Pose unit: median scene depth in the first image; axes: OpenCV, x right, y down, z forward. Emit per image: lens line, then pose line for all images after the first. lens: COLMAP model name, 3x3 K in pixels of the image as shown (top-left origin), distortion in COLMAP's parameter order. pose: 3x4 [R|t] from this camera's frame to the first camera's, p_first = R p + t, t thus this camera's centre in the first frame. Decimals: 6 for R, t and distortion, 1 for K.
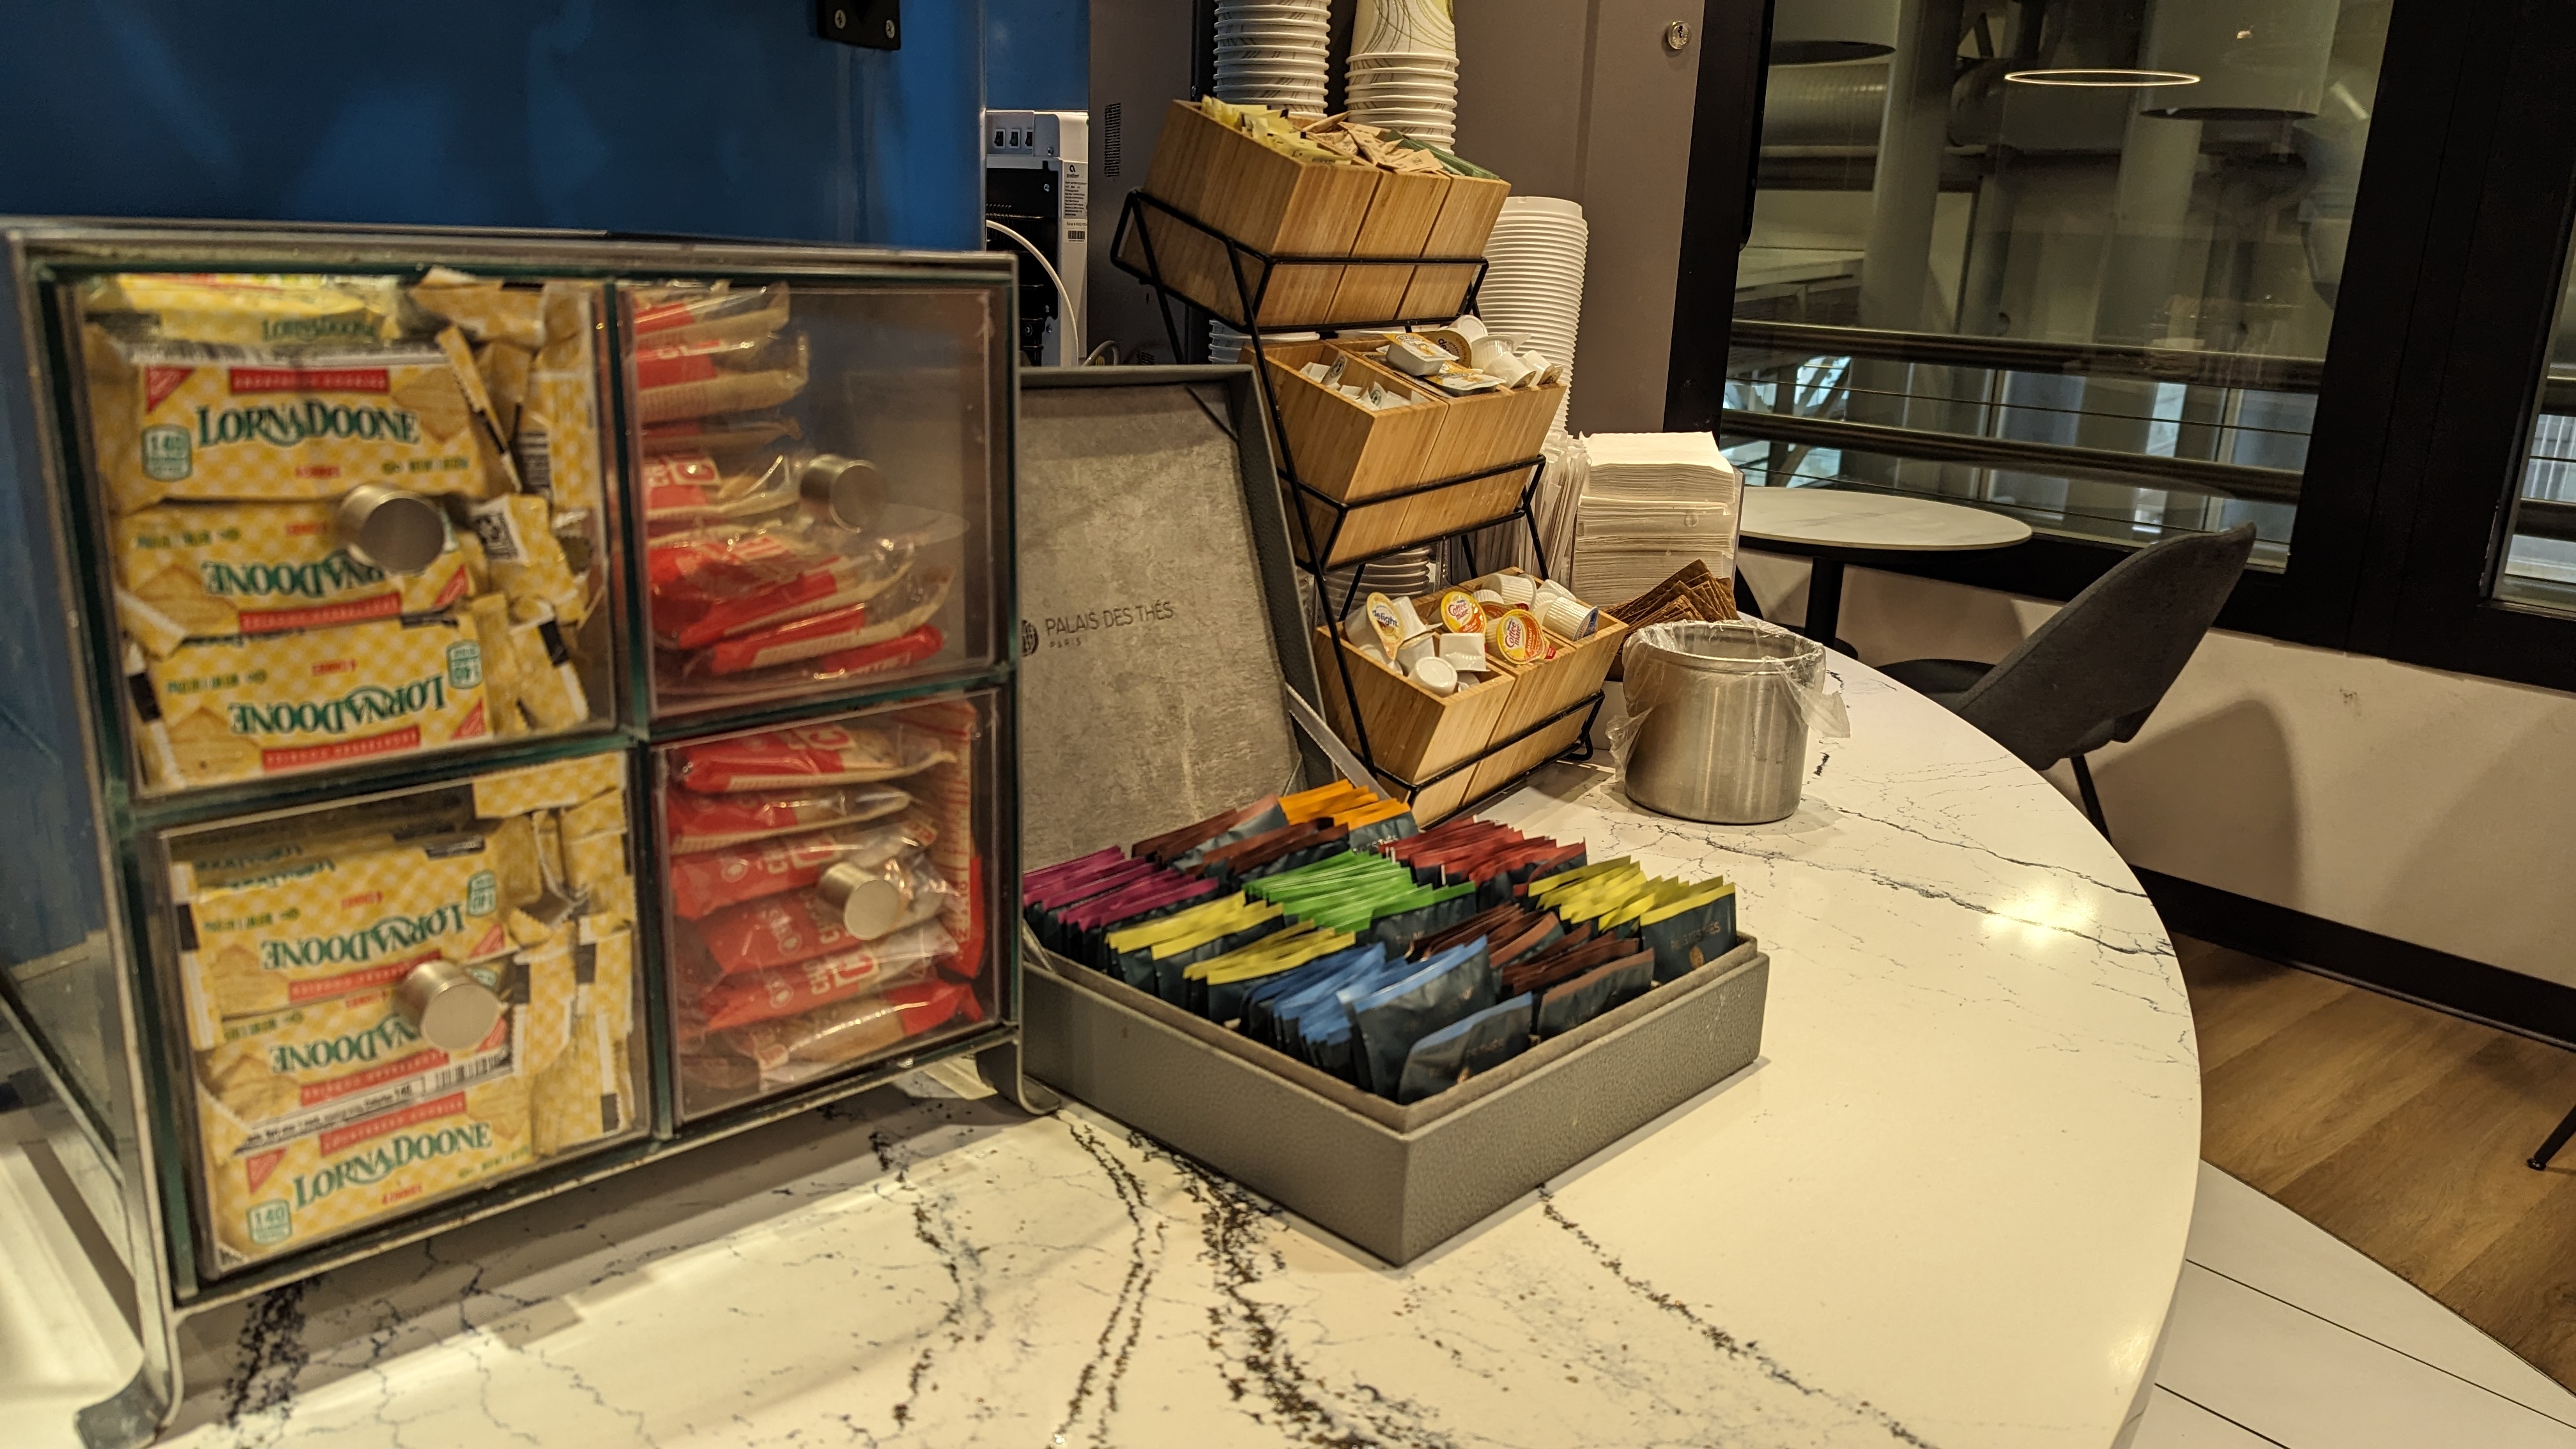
lens RADIAL K [[1809.5, 0, 1246.0], [0, 1809.5, 713.7], [0, 0, 1]] dist [0.032808, -0.000838]
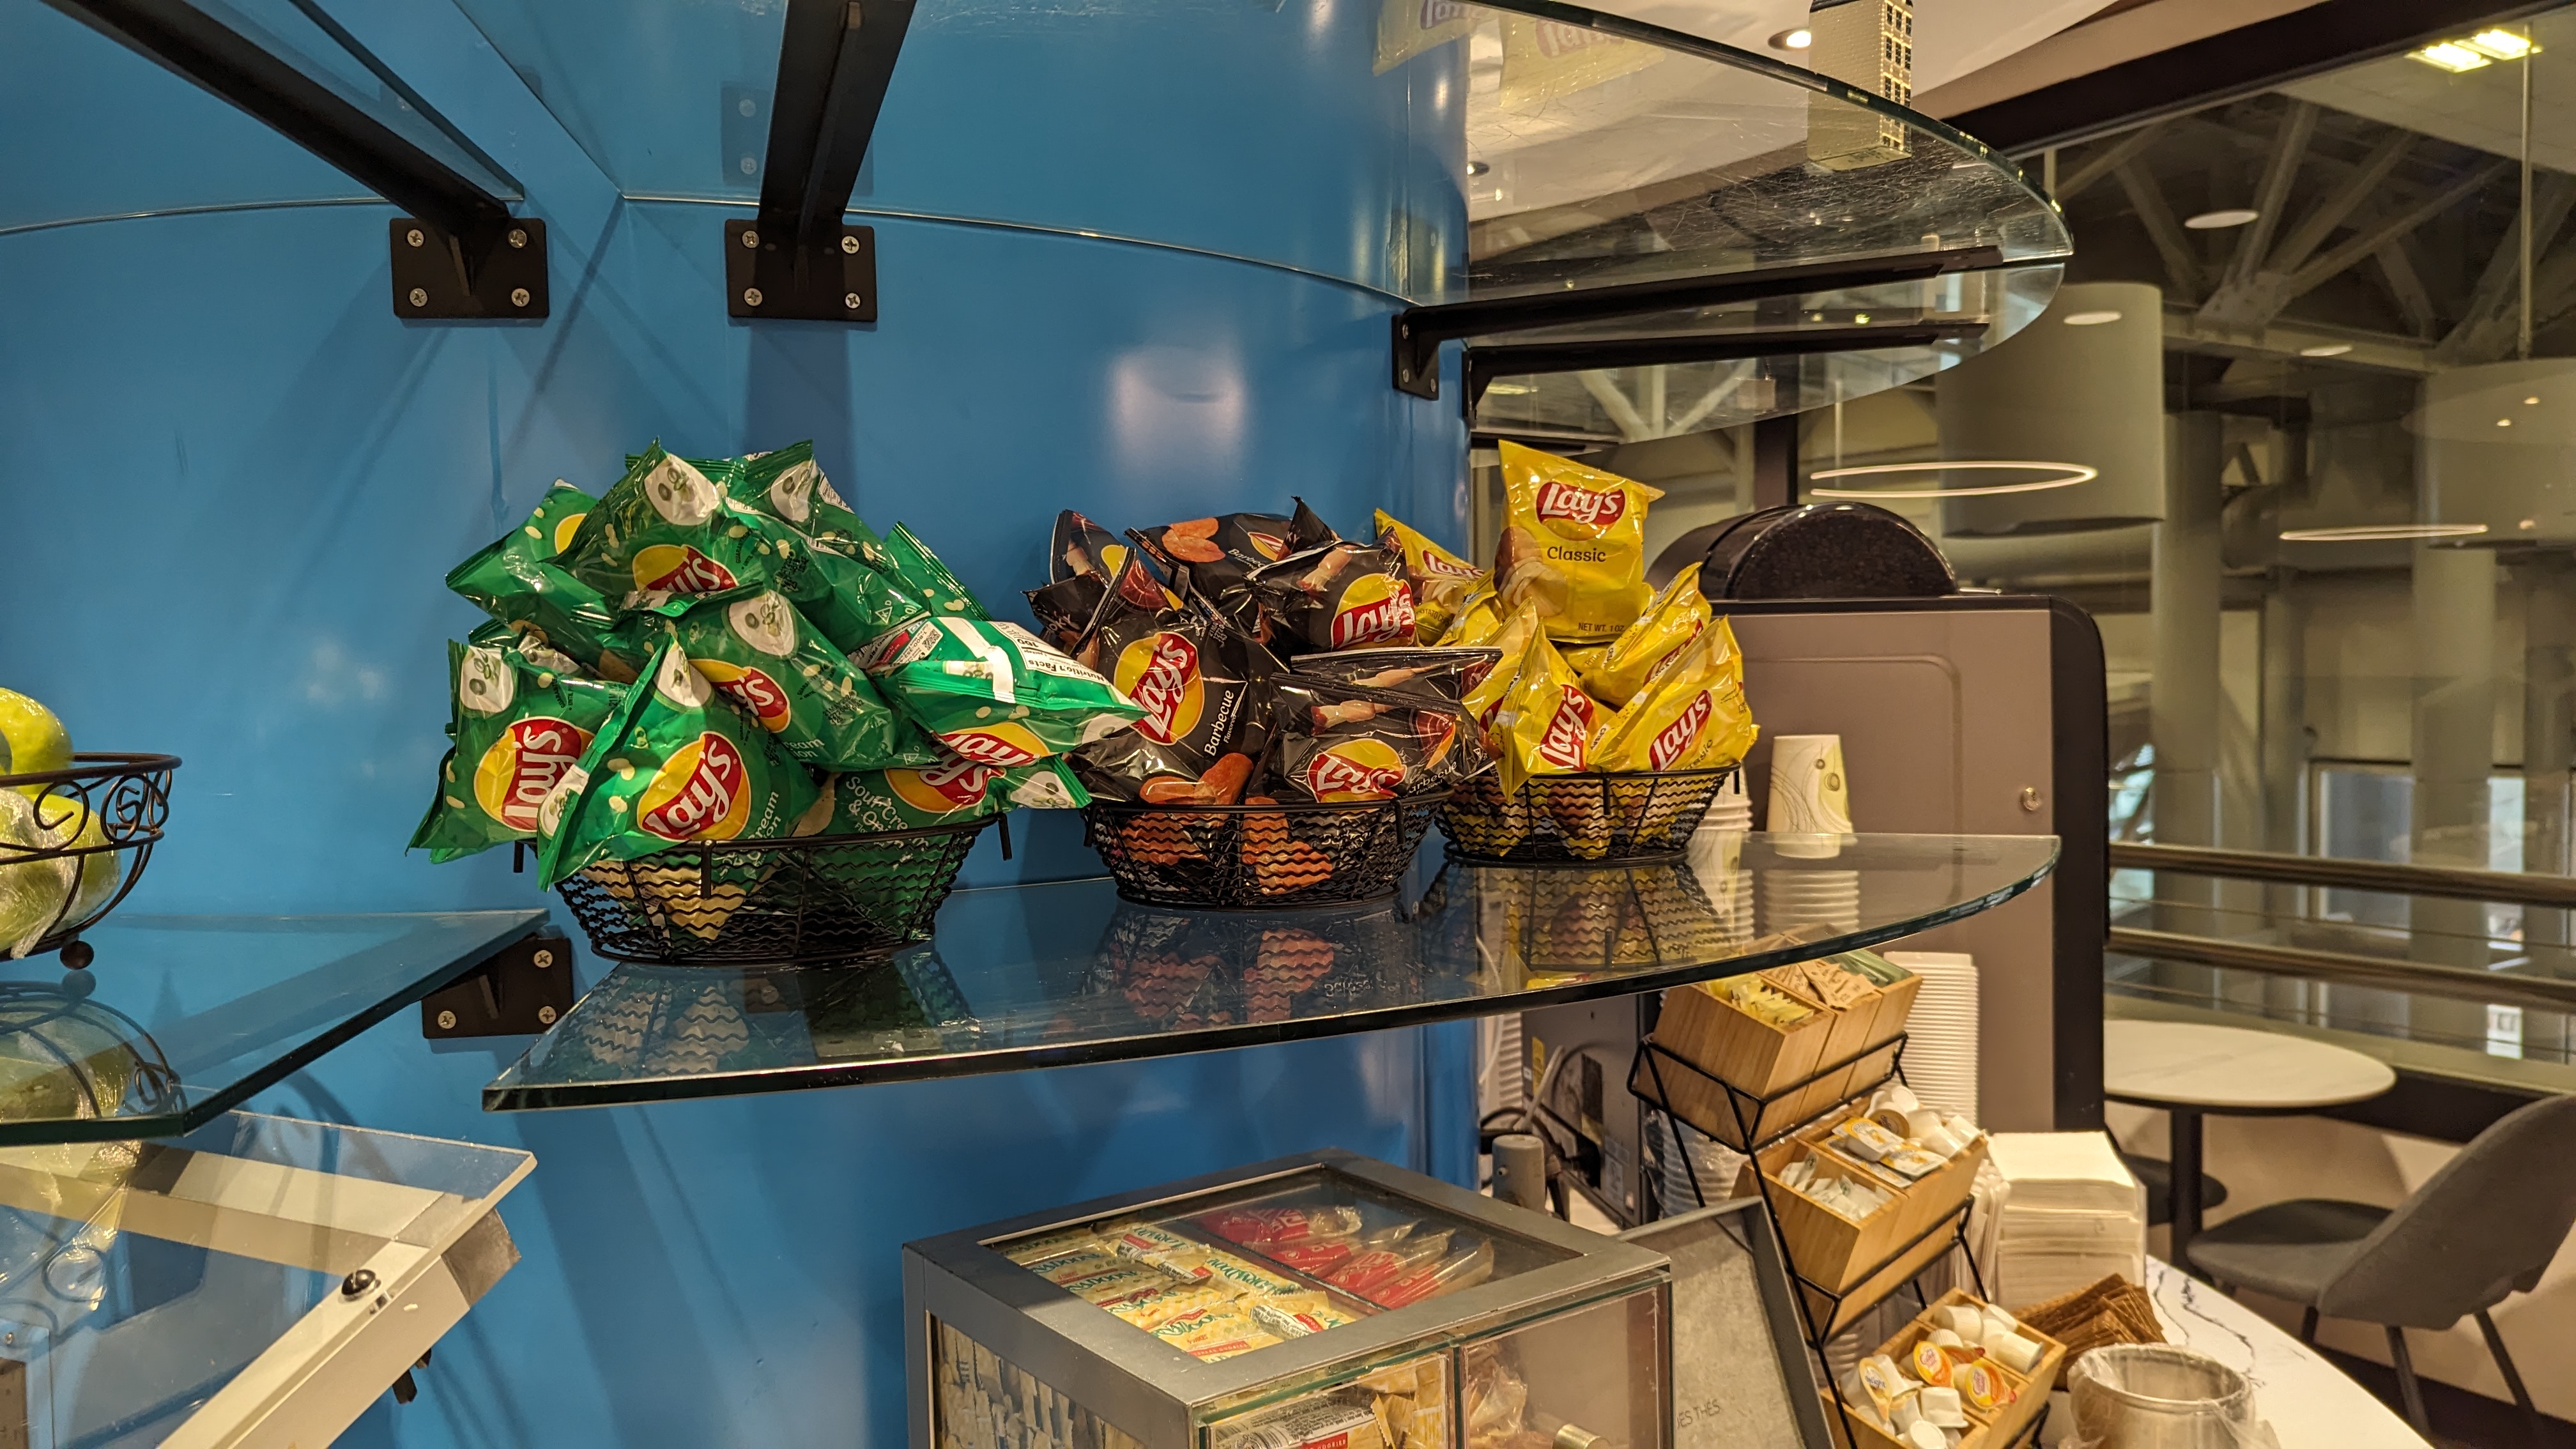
lens RADIAL K [[1827.1, 0, 1304.0], [0, 1827.1, 768.3], [0, 0, 1]] dist [0.053375, -0.049186]
pose [[0.992325, -0.053073, -0.111686, -0.133585], [0.028864, 0.977675, -0.208133, -0.192590], [0.120239, 0.203312, 0.971703, -0.316095]]
